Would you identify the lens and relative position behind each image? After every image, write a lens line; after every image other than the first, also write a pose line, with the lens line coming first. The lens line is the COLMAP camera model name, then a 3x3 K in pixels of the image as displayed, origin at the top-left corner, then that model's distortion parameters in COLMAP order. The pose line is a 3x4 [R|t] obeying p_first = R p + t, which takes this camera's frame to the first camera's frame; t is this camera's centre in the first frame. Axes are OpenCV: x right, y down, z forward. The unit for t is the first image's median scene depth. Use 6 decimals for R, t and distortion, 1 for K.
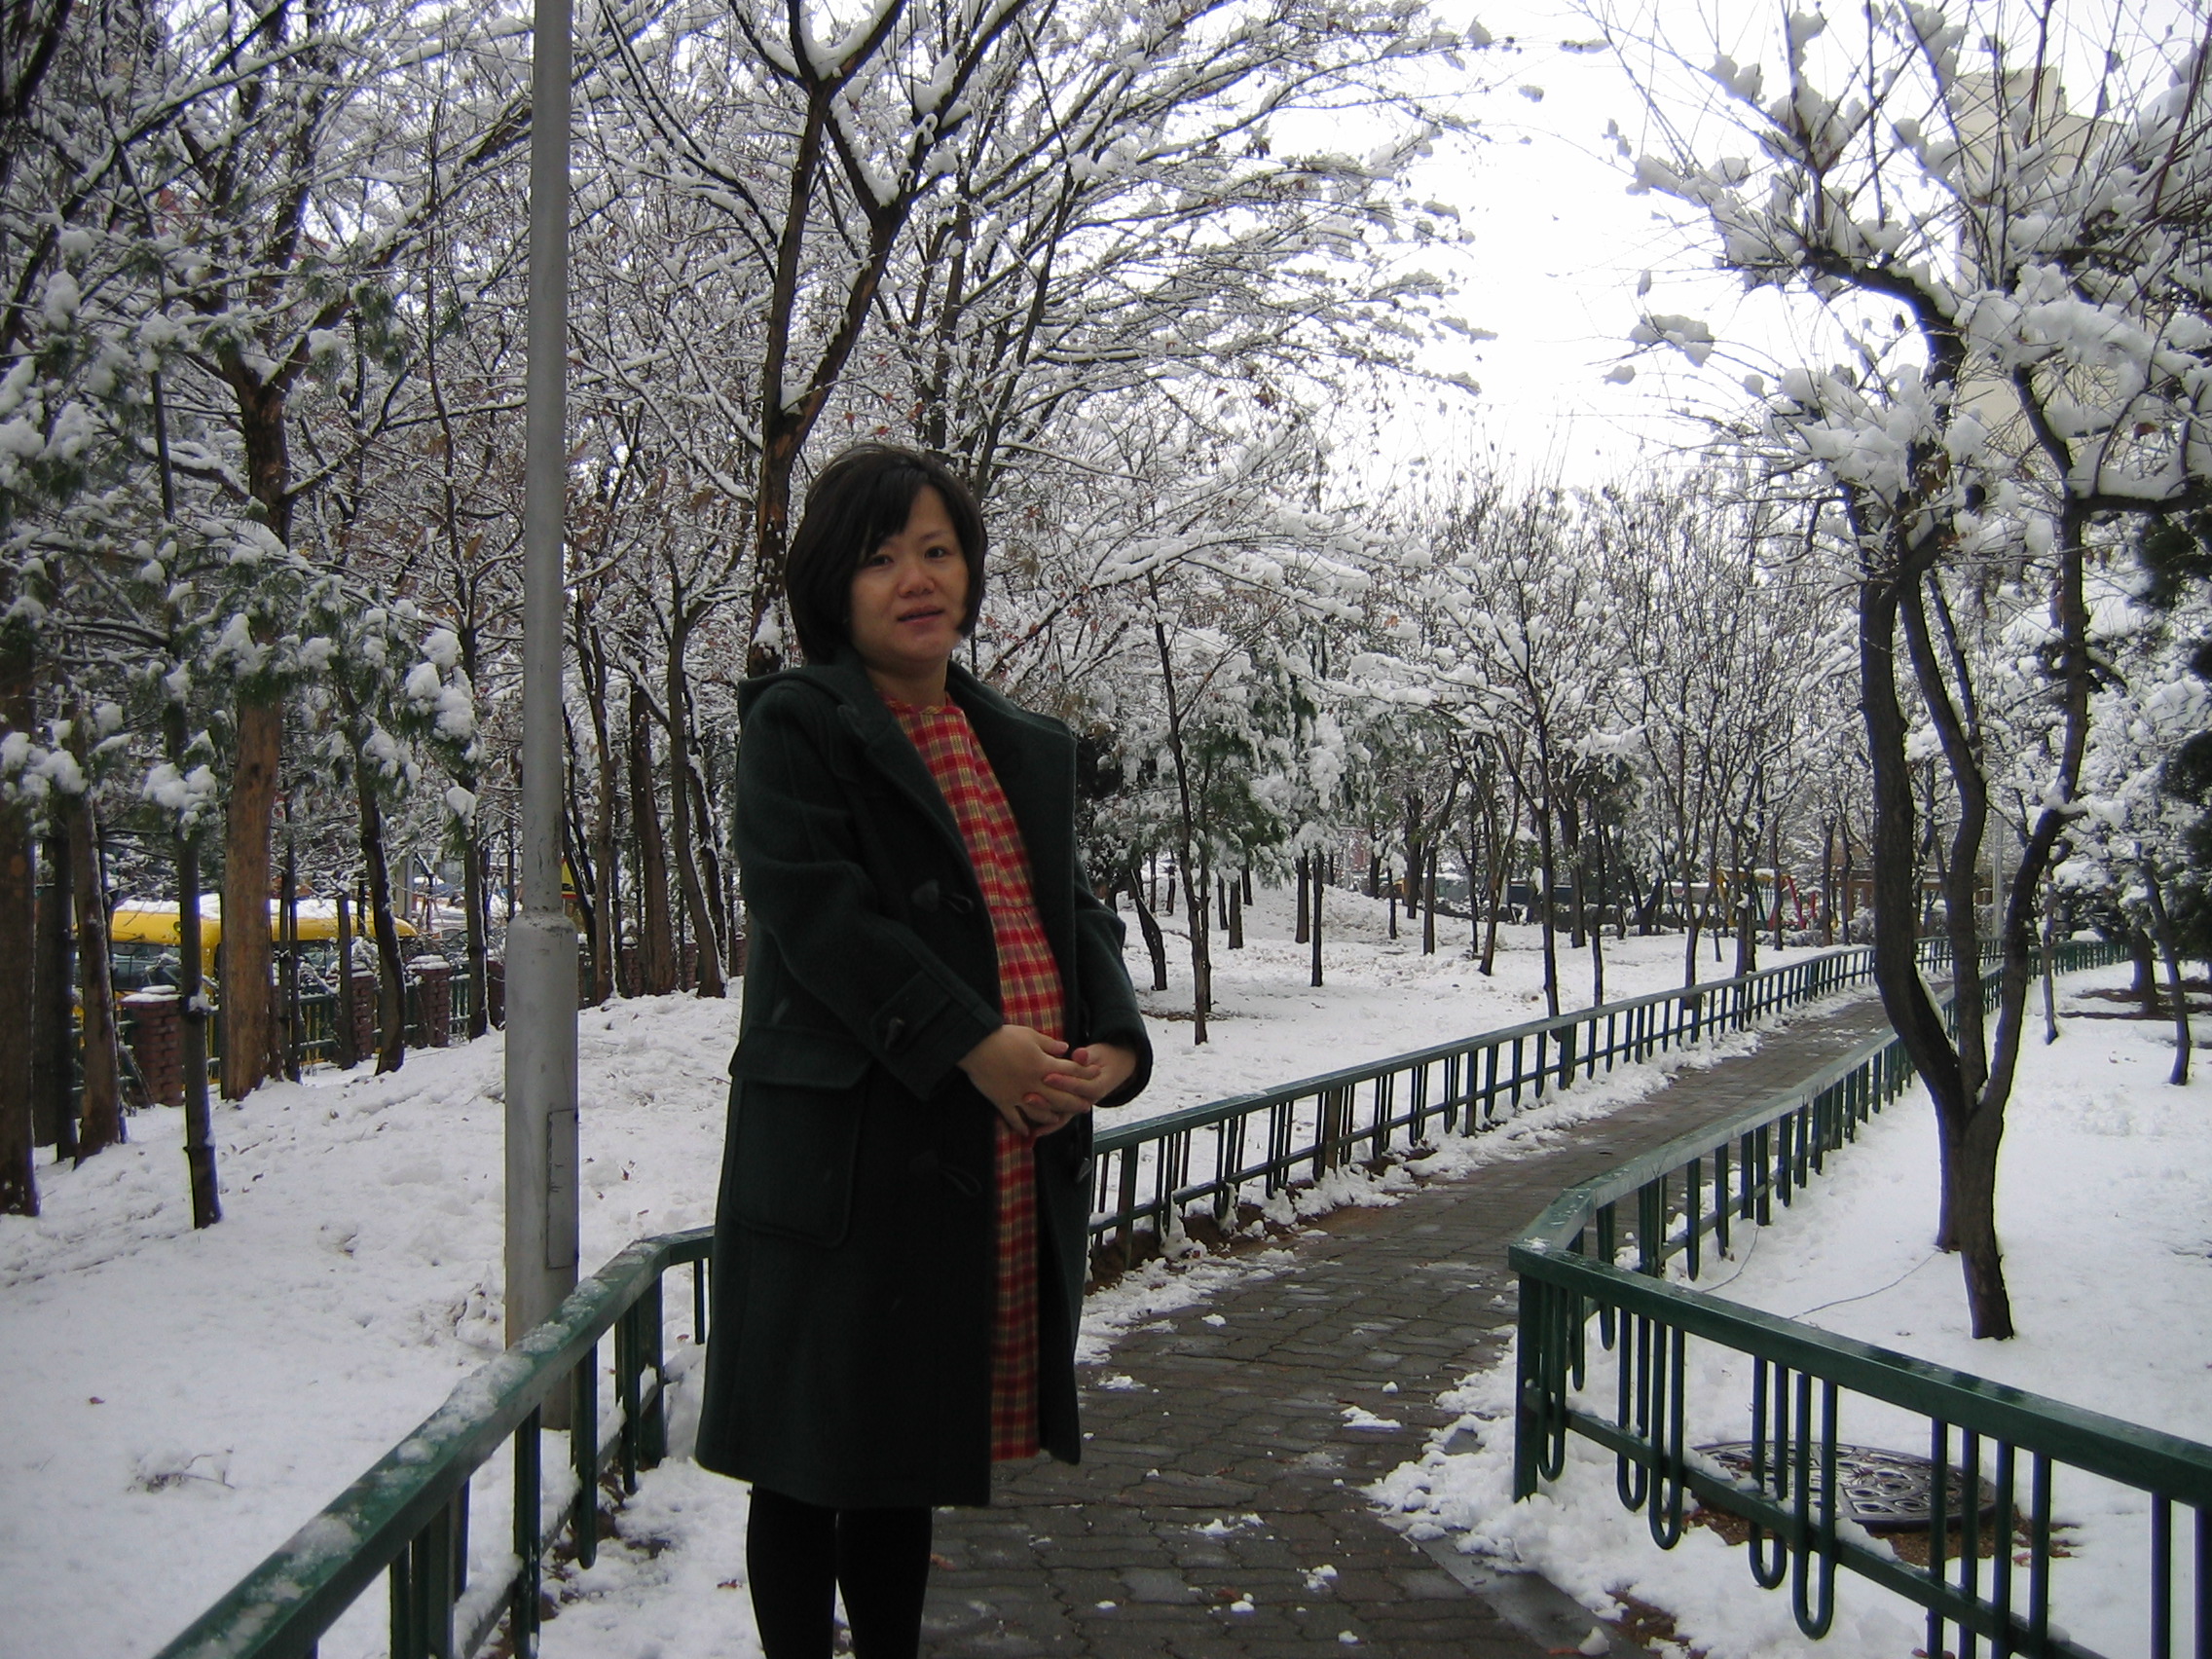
lens RADIAL K [[2448.0, 0, 1109.5], [0, 2448.0, 856.5], [0, 0, 1]] dist [-0.138401, 0.120206]
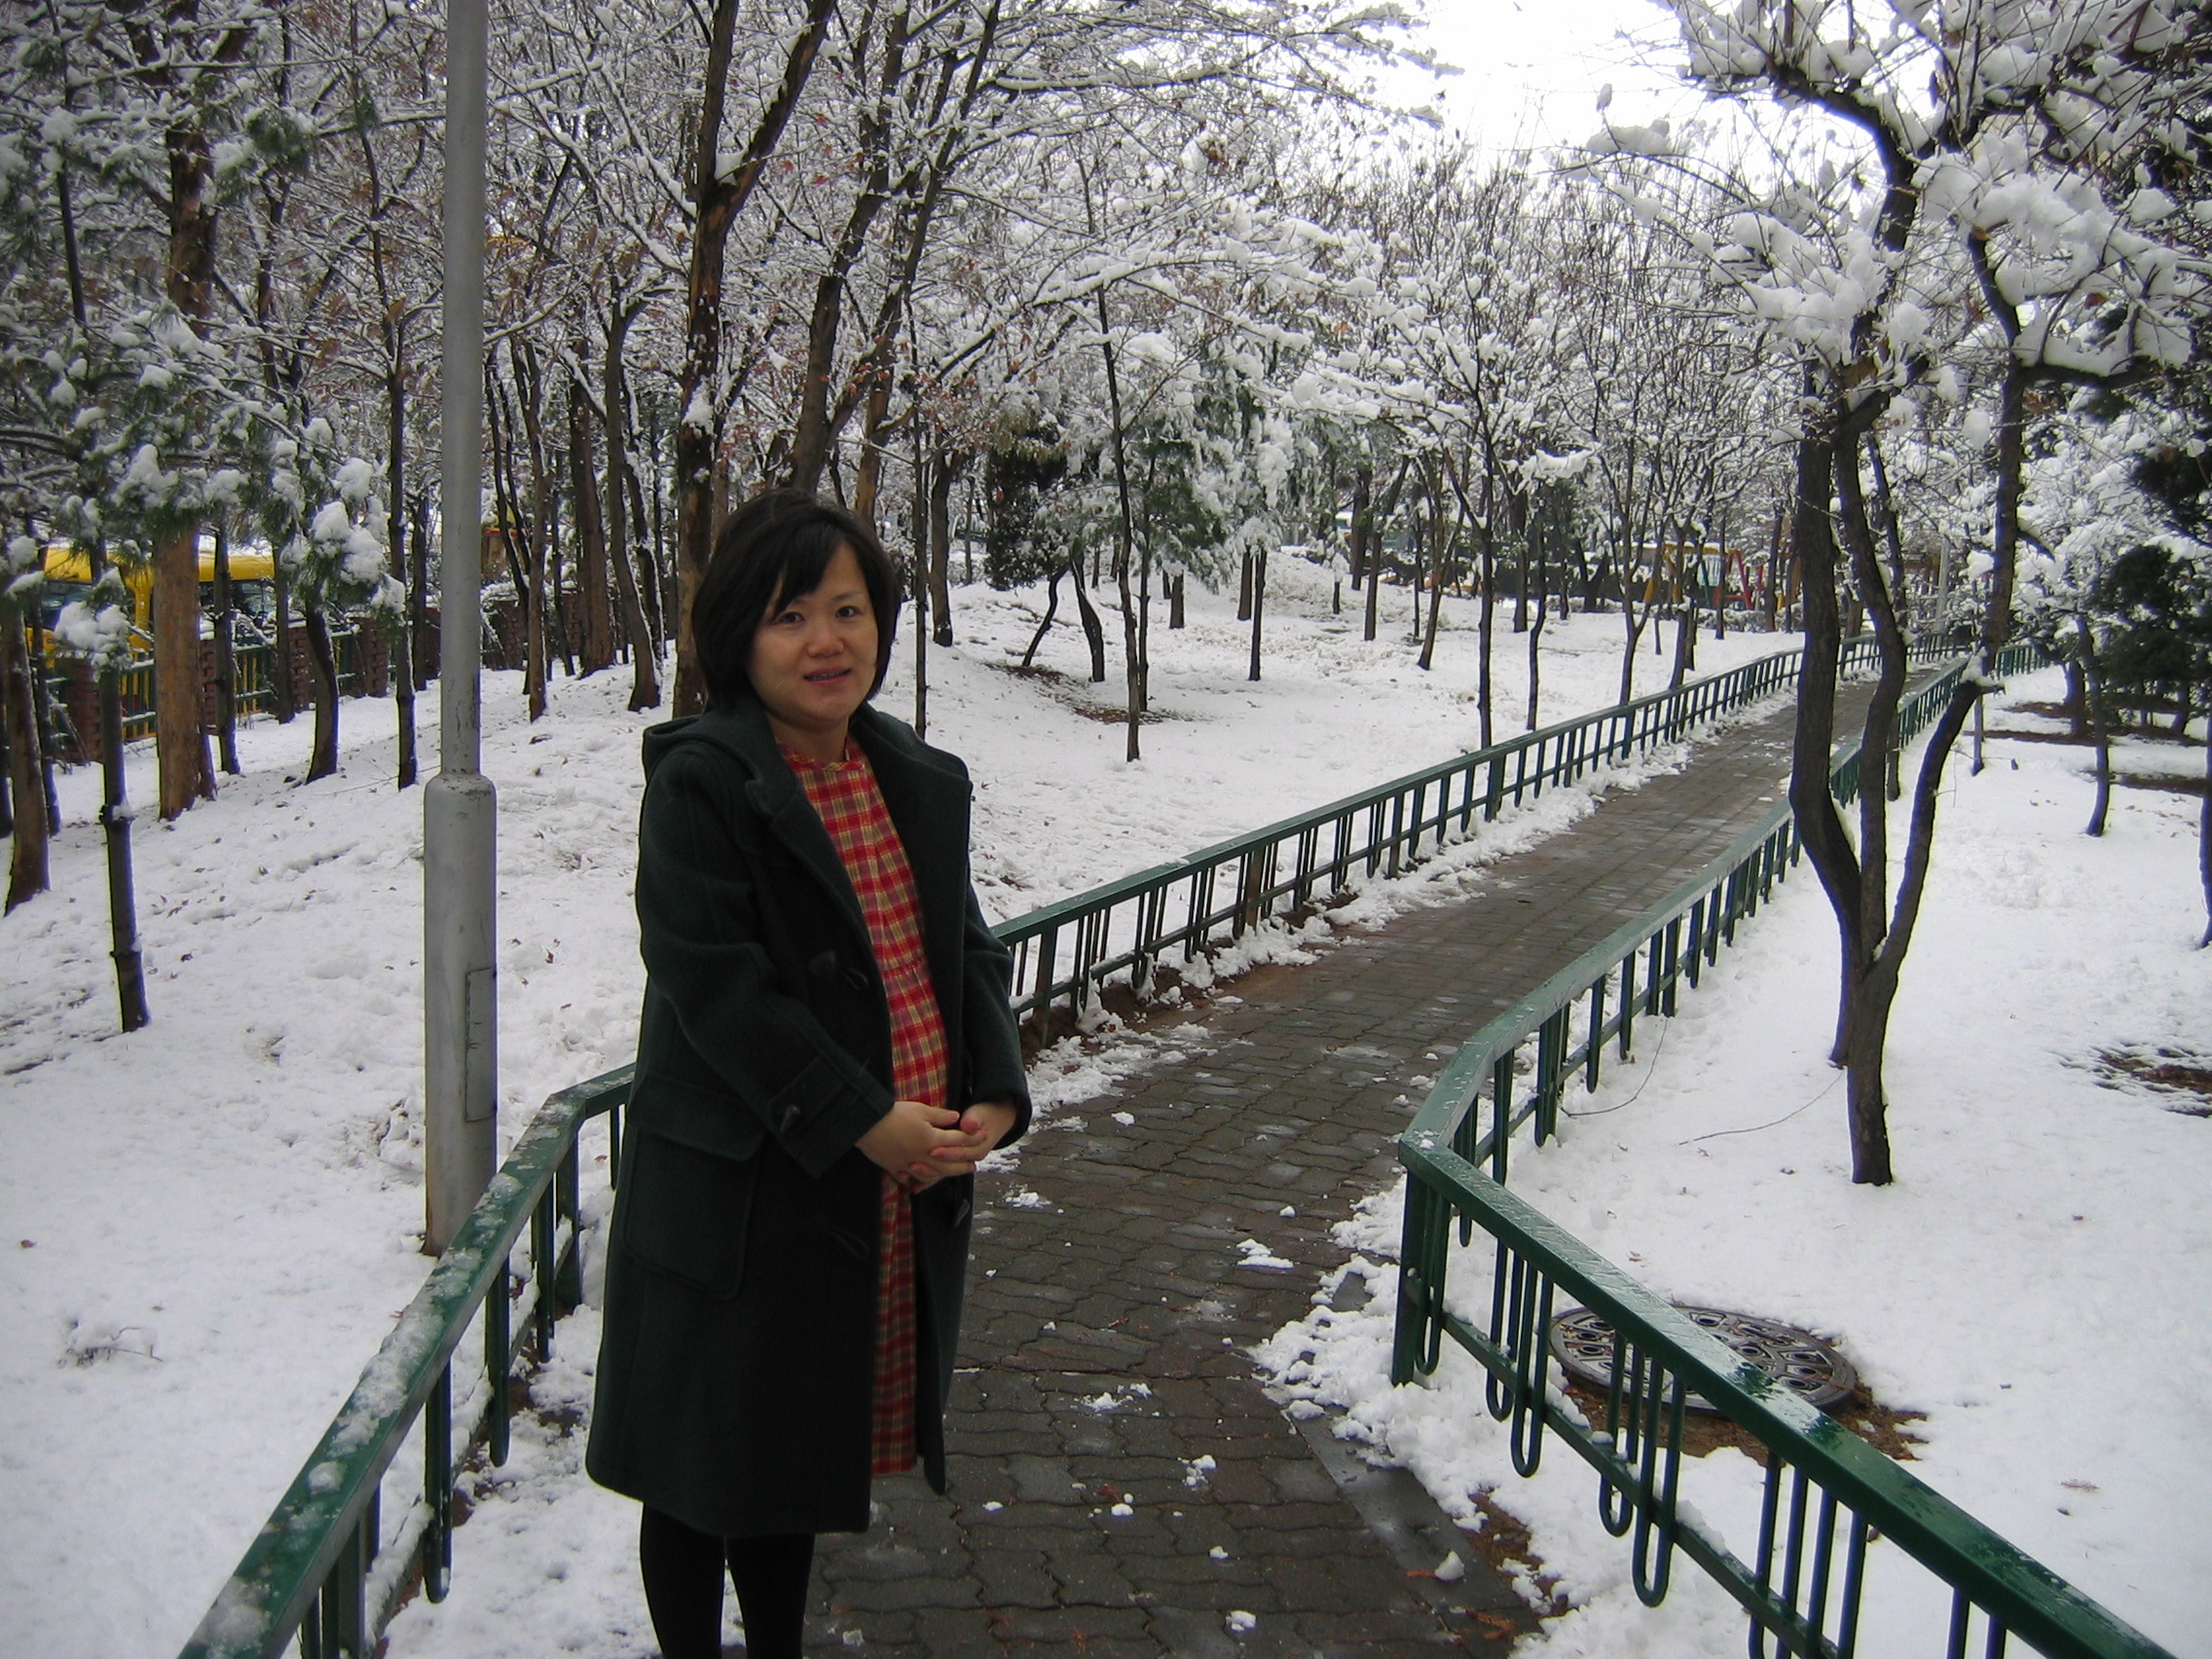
lens RADIAL K [[2448.0, 0, 1109.5], [0, 2448.0, 856.5], [0, 0, 1]] dist [-0.138401, 0.120206]
pose [[0.999186, 0.031810, 0.024802, 0.007052], [-0.035253, 0.987491, 0.153687, -0.067276], [-0.019603, -0.154436, 0.987808, -0.001184]]
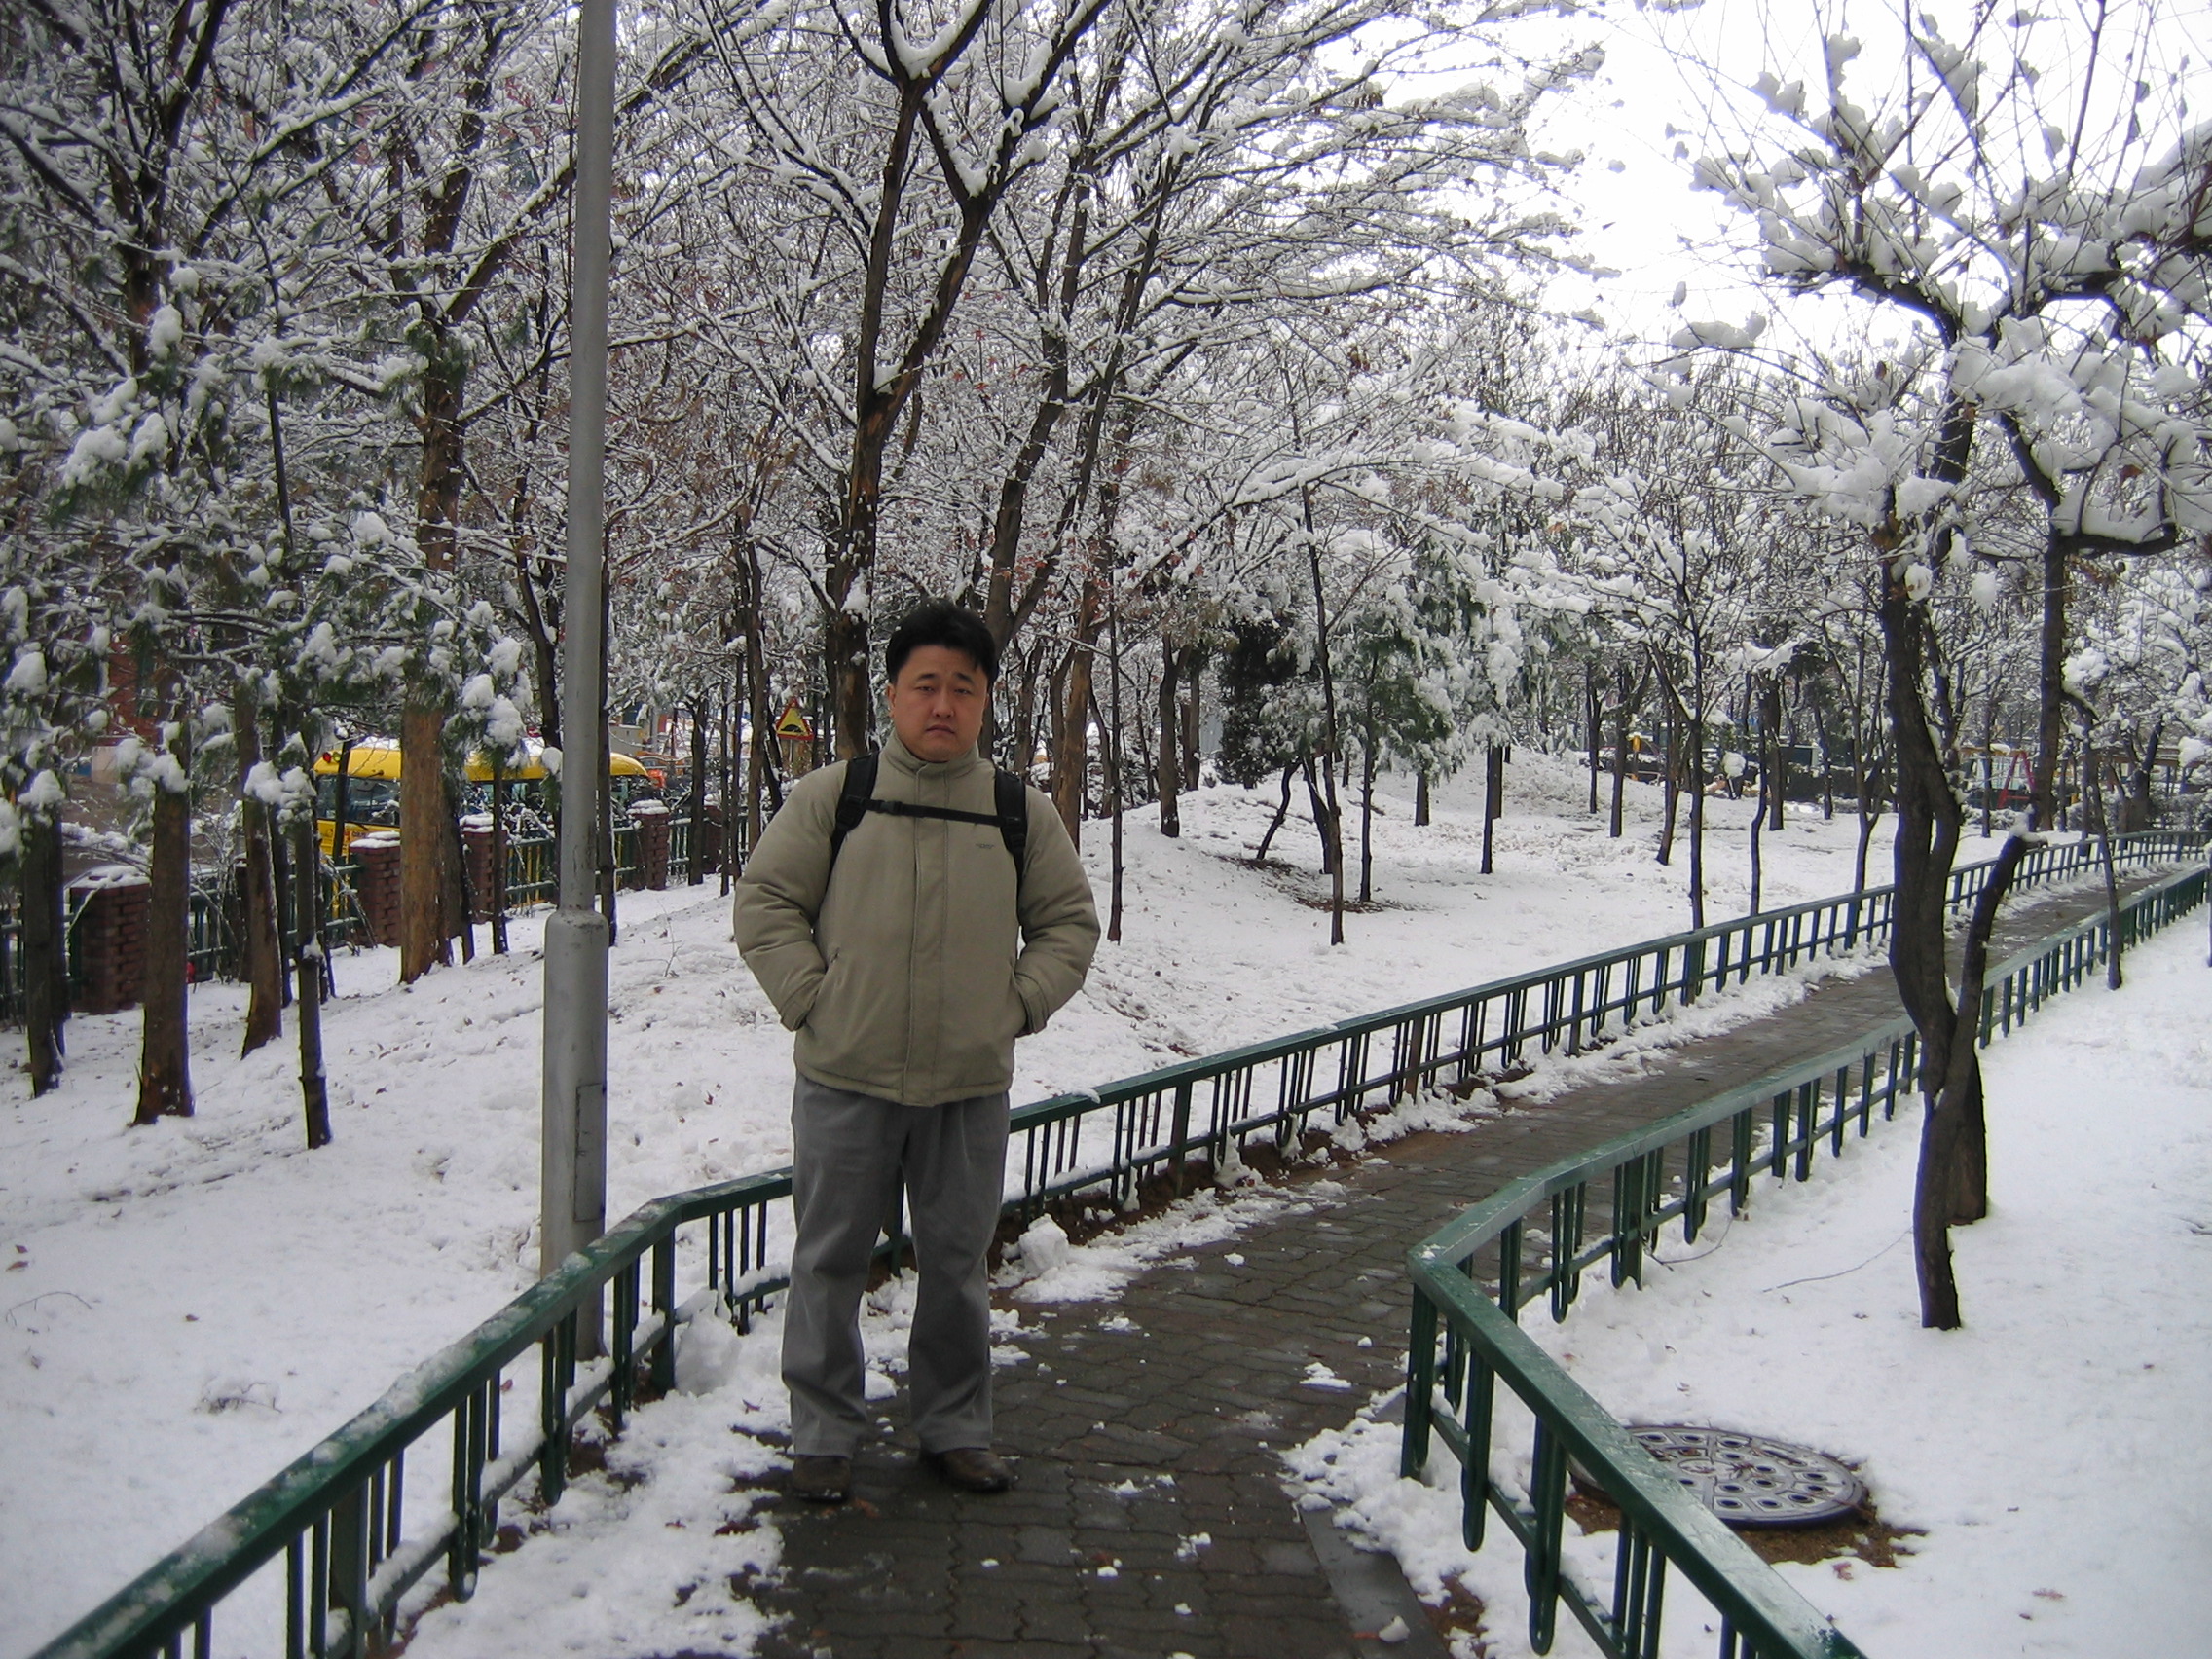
lens RADIAL K [[2452.0, 0, 1106.6], [0, 2452.0, 860.7], [0, 0, 1]] dist [-0.135385, 0.106230]
pose [[0.993949, 0.035439, -0.103969, 0.081606], [-0.027762, 0.996843, 0.074384, -0.057445], [0.106277, -0.071047, 0.991795, -0.062847]]
